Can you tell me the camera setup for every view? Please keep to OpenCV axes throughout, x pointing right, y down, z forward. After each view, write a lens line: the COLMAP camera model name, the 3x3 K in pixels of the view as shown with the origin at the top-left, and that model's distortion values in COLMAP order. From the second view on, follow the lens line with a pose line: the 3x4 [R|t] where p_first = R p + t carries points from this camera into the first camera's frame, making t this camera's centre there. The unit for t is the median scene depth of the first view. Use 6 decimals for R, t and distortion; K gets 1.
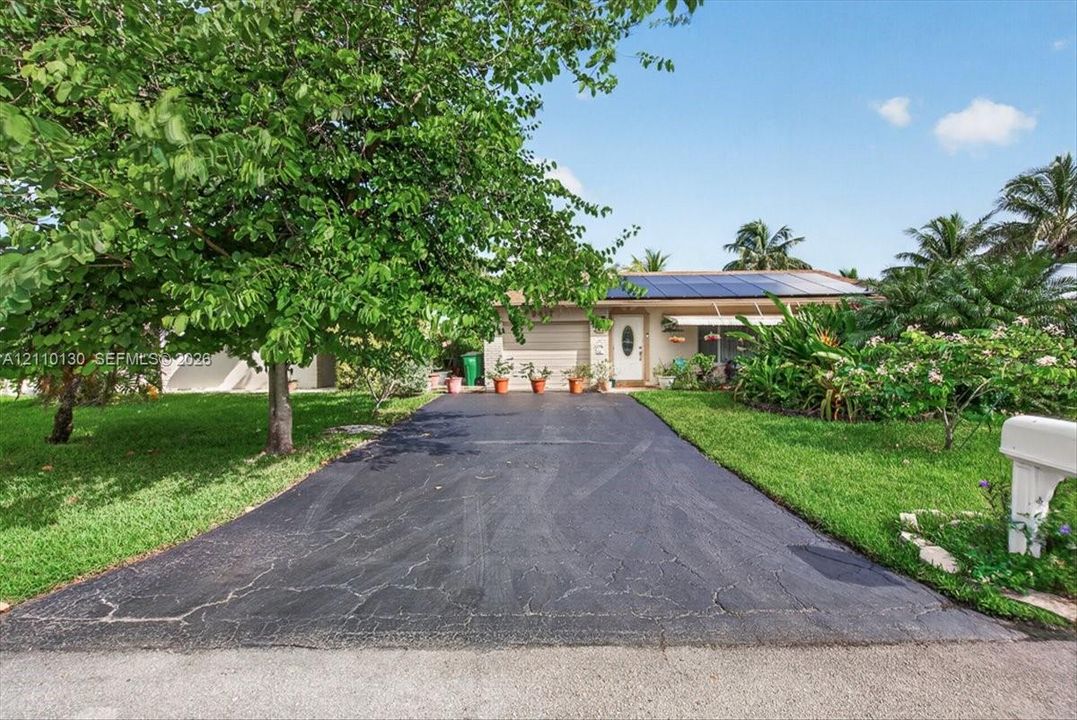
lens RADIAL K [[495.2, 0, 538.5], [0, 495.2, 360.0], [0, 0, 1]] dist [0.000115, 0.000018]
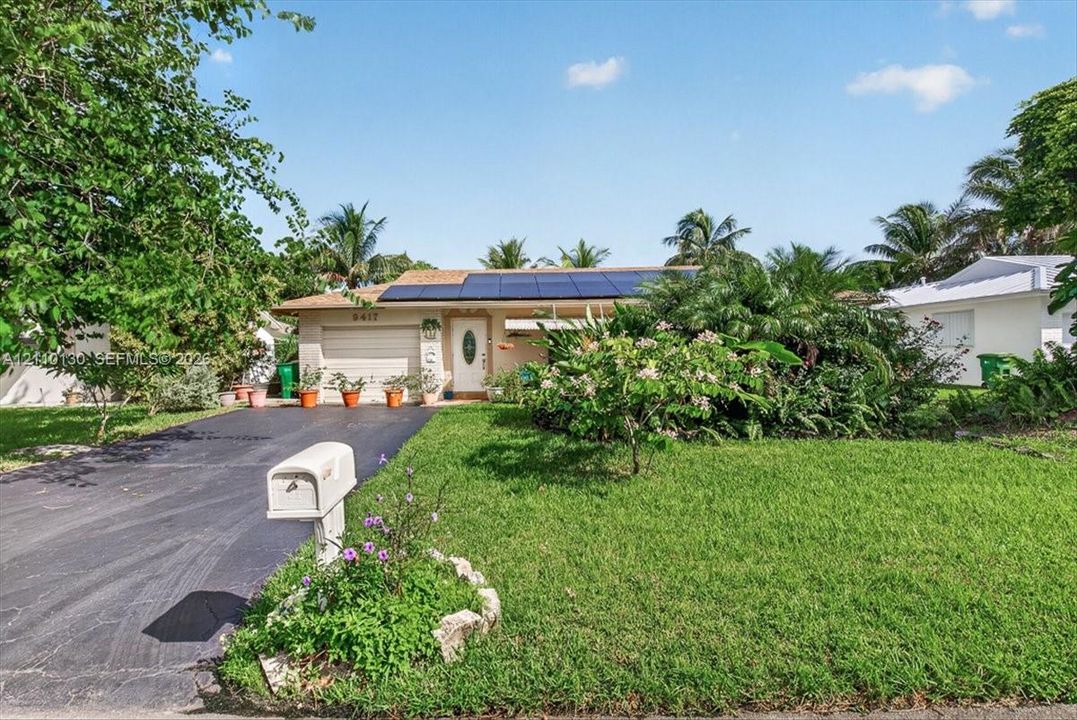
lens RADIAL K [[554.7, 0, 494.3], [0, 554.7, 360.2], [0, 0, 1]] dist [0.001984, -0.000107]
pose [[0.999932, -0.003905, -0.011014, 0.237357], [0.003771, 0.999918, -0.012231, -0.003086], [0.011061, 0.012189, 0.999865, 0.008347]]
